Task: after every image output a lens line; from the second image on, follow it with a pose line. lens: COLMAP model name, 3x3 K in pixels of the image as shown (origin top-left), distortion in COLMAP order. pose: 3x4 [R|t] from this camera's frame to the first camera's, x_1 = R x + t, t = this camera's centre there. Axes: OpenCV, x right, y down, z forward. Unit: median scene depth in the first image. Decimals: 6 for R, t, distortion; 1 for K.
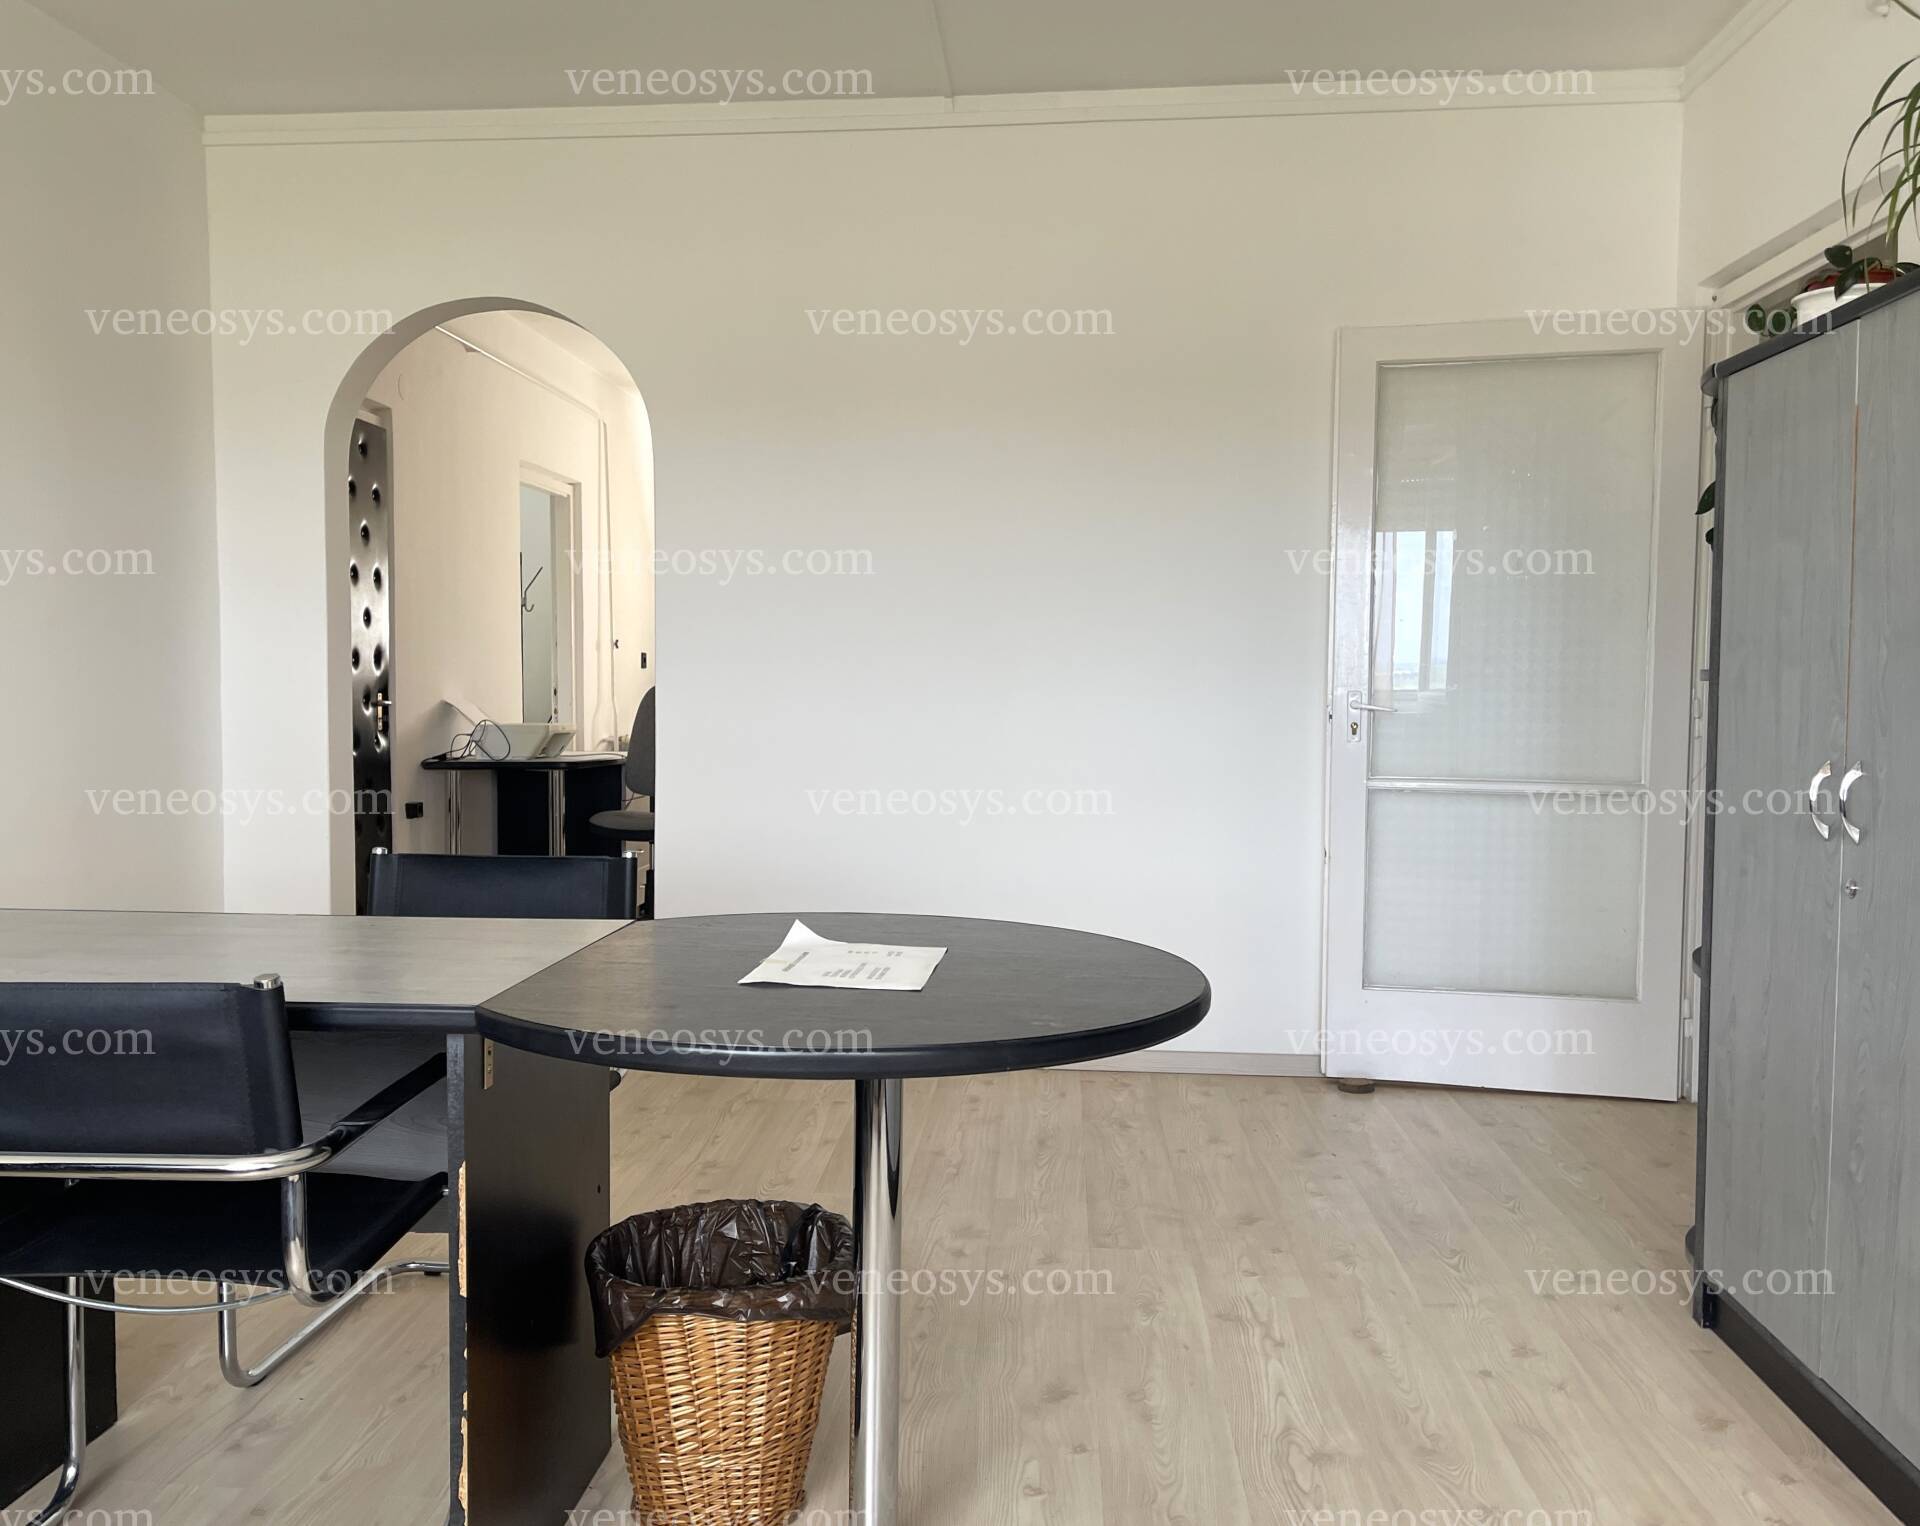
lens RADIAL K [[1587.0, 0, 888.5], [0, 1587.0, 760.4], [0, 0, 1]] dist [0.052300, -0.019469]
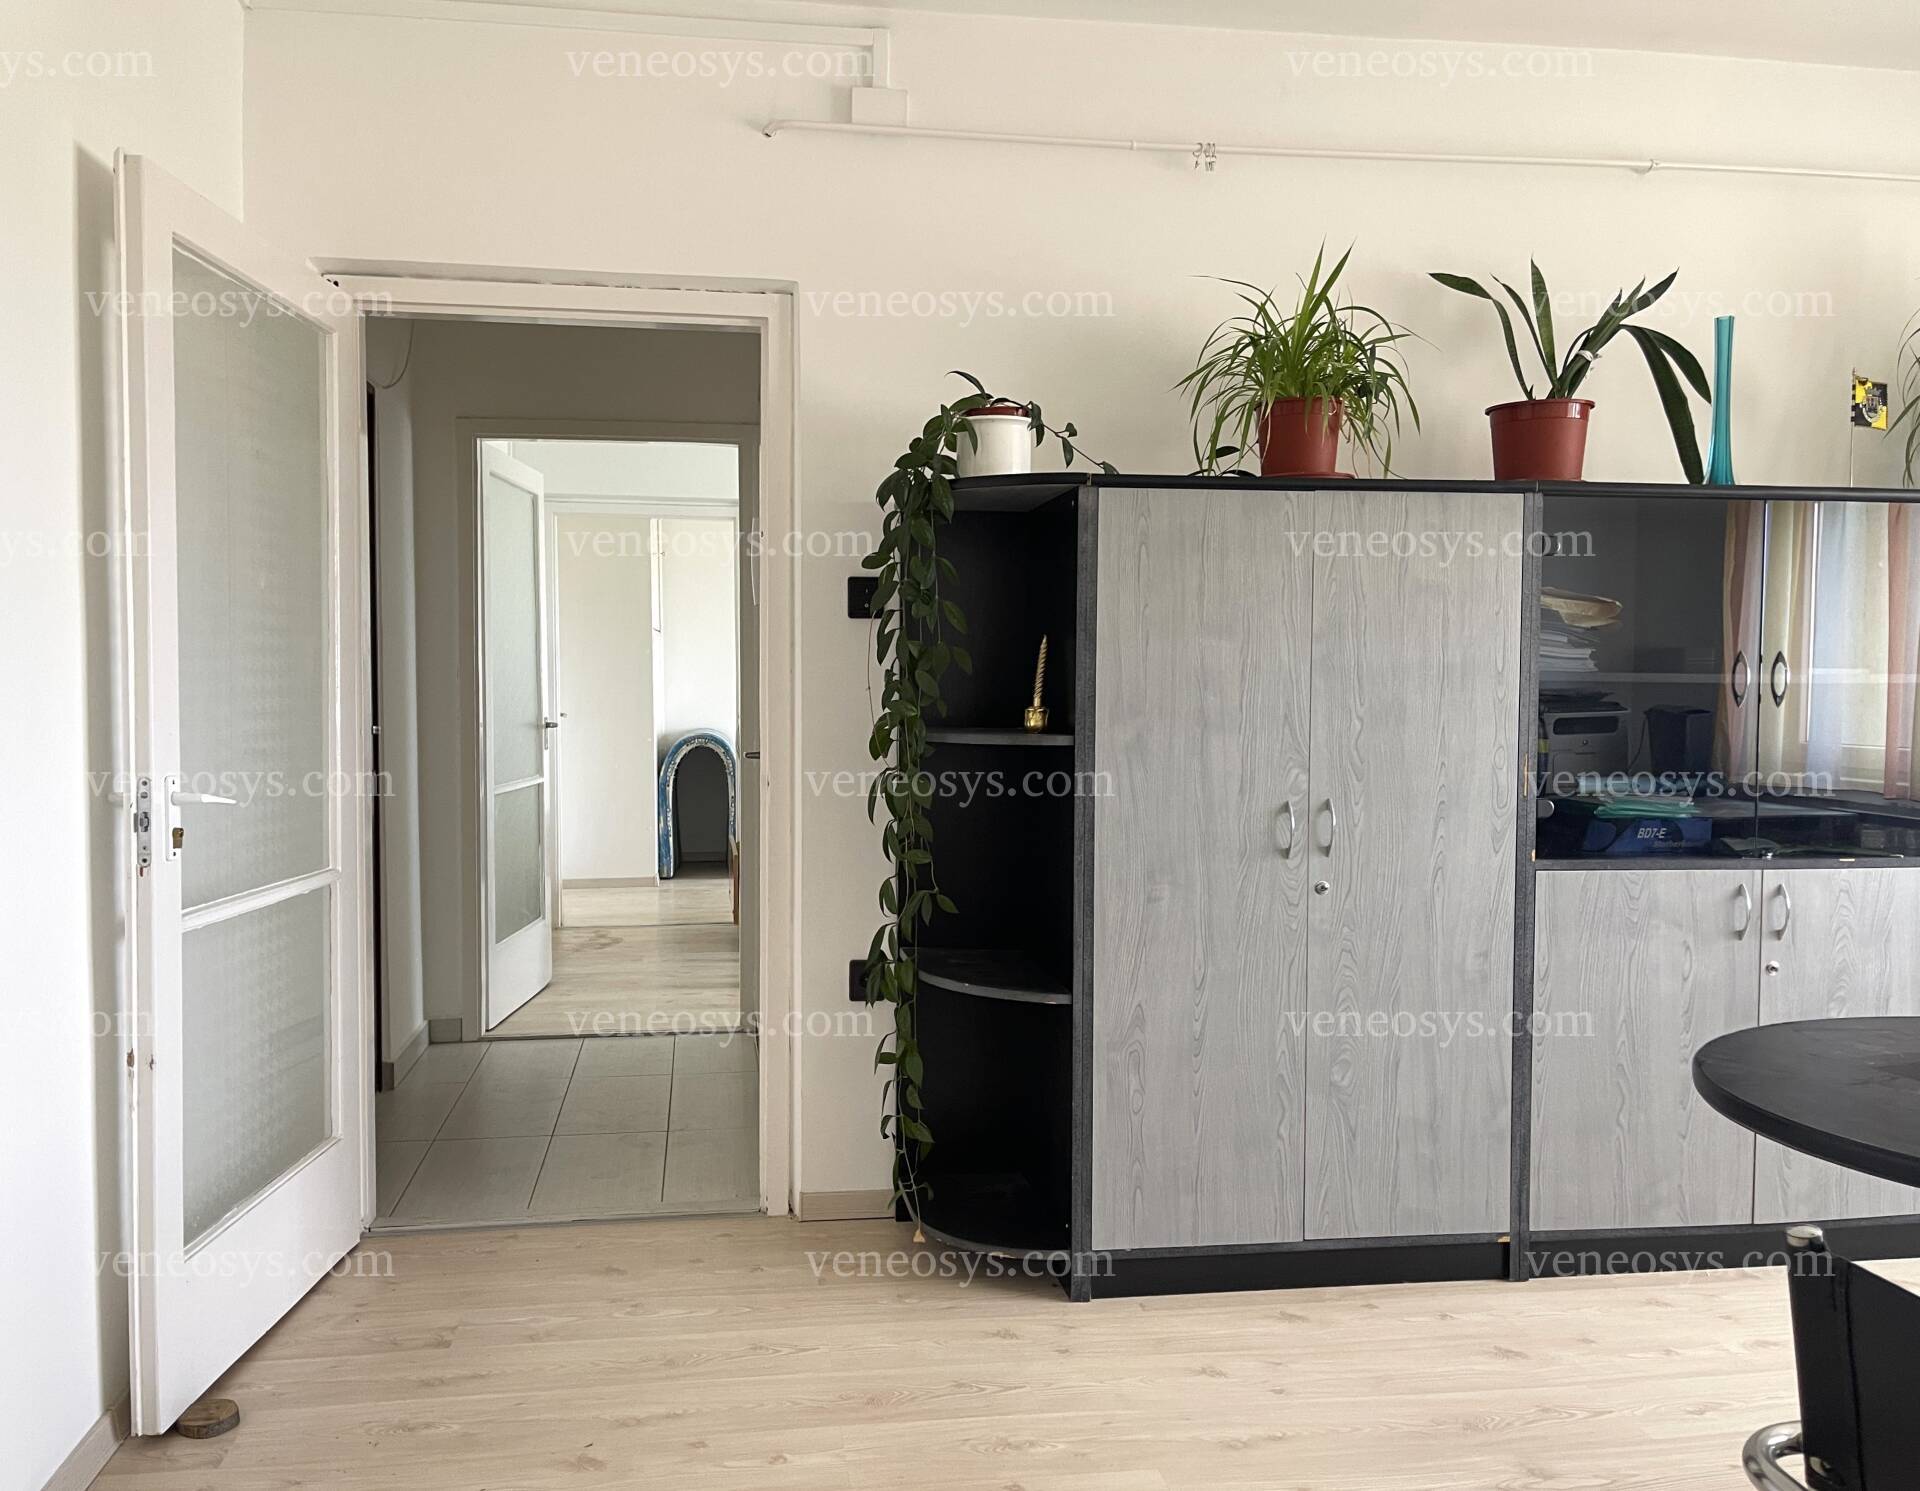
lens RADIAL K [[1540.1, 0, 931.9], [0, 1540.1, 761.6], [0, 0, 1]] dist [0.074717, -0.077373]
pose [[-0.240644, -0.049113, 0.969370, -0.434843], [0.046278, 0.997003, 0.062001, -0.089979], [-0.969510, 0.059780, -0.237649, 1.107874]]
